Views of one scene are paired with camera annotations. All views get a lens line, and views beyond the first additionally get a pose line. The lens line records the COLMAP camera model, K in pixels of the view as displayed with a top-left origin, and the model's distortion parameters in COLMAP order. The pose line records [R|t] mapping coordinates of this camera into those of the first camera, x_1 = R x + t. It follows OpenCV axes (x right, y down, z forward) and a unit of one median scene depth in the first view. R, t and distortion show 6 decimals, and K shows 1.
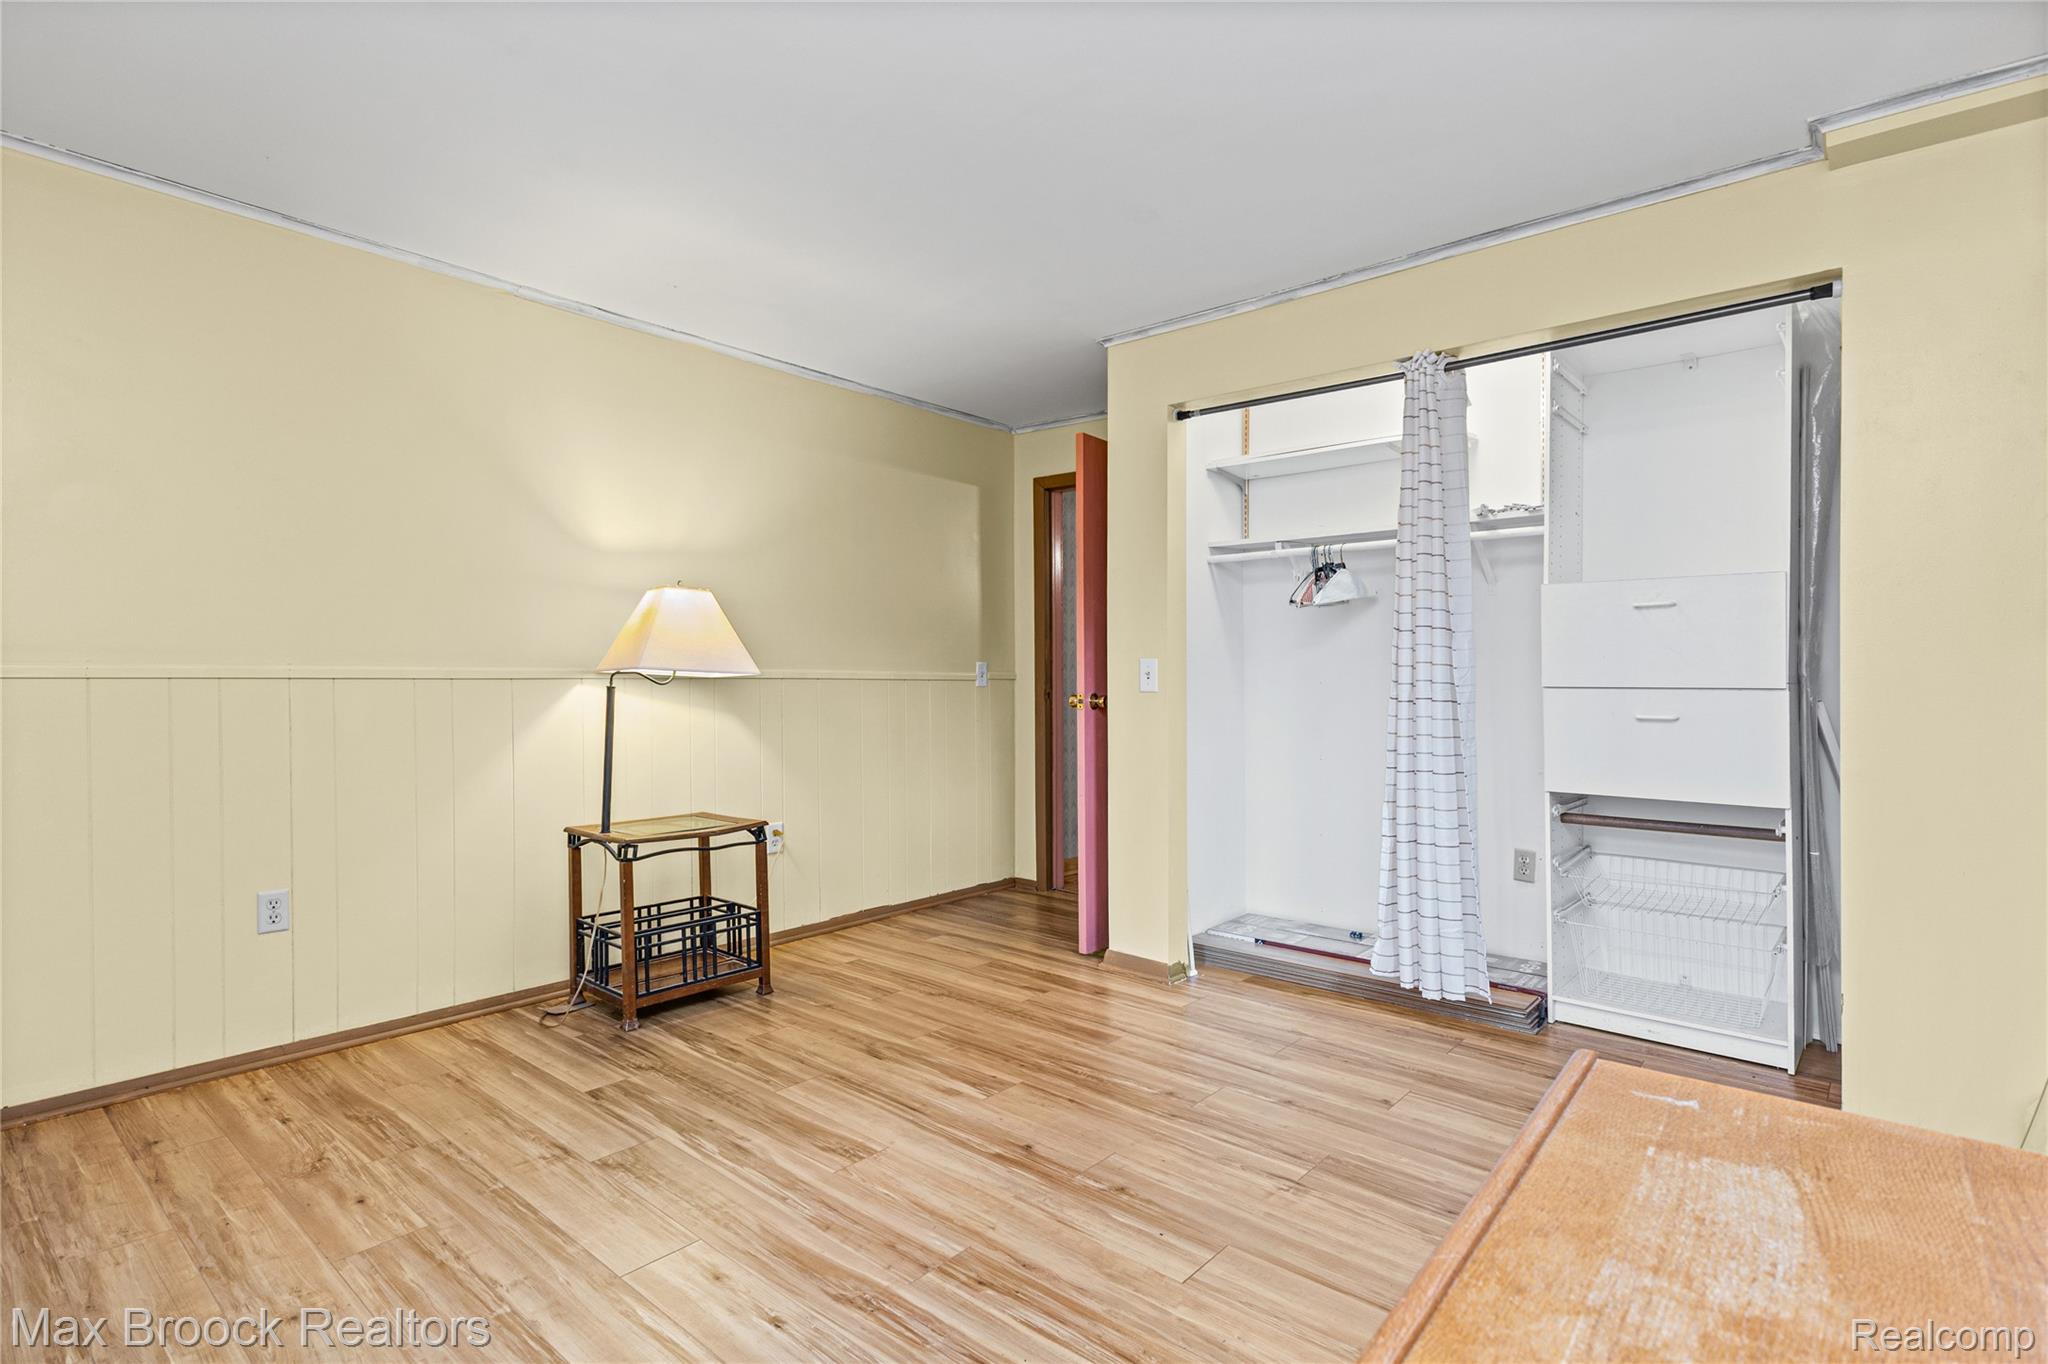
lens RADIAL K [[980.9, 0, 1024.0], [0, 980.9, 682.0], [0, 0, 1]] dist [-0.000913, -0.000308]
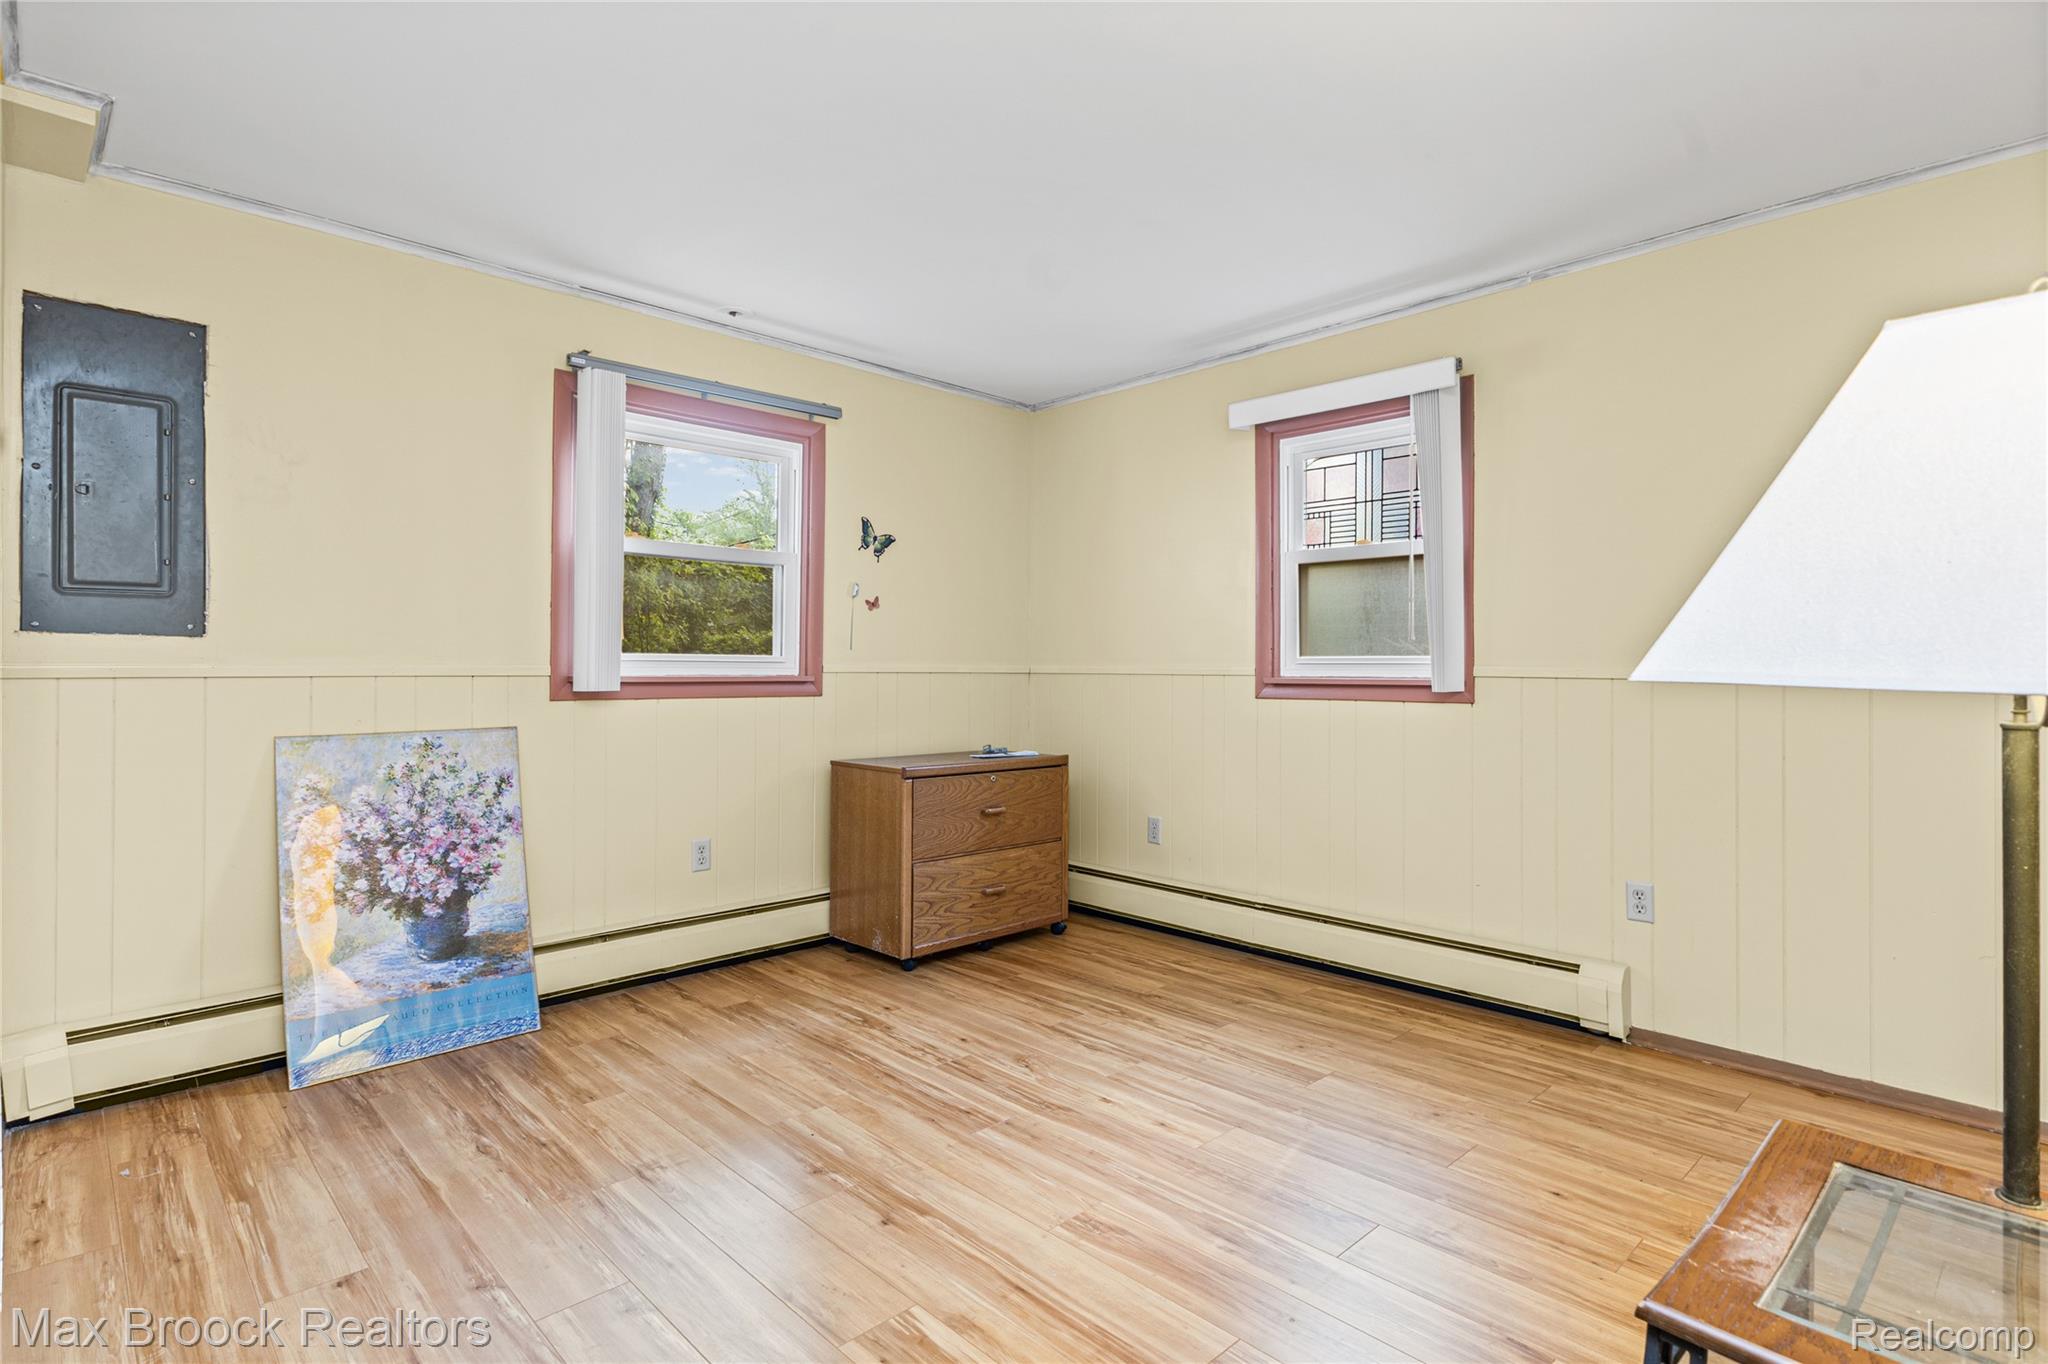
lens RADIAL K [[980.9, 0, 1024.0], [0, 980.9, 682.0], [0, 0, 1]] dist [-0.000913, -0.000308]
pose [[-0.995337, -0.009162, 0.096027, -0.220801], [-0.007865, 0.999873, 0.013871, -0.012425], [-0.096142, 0.013051, -0.995282, 2.084505]]
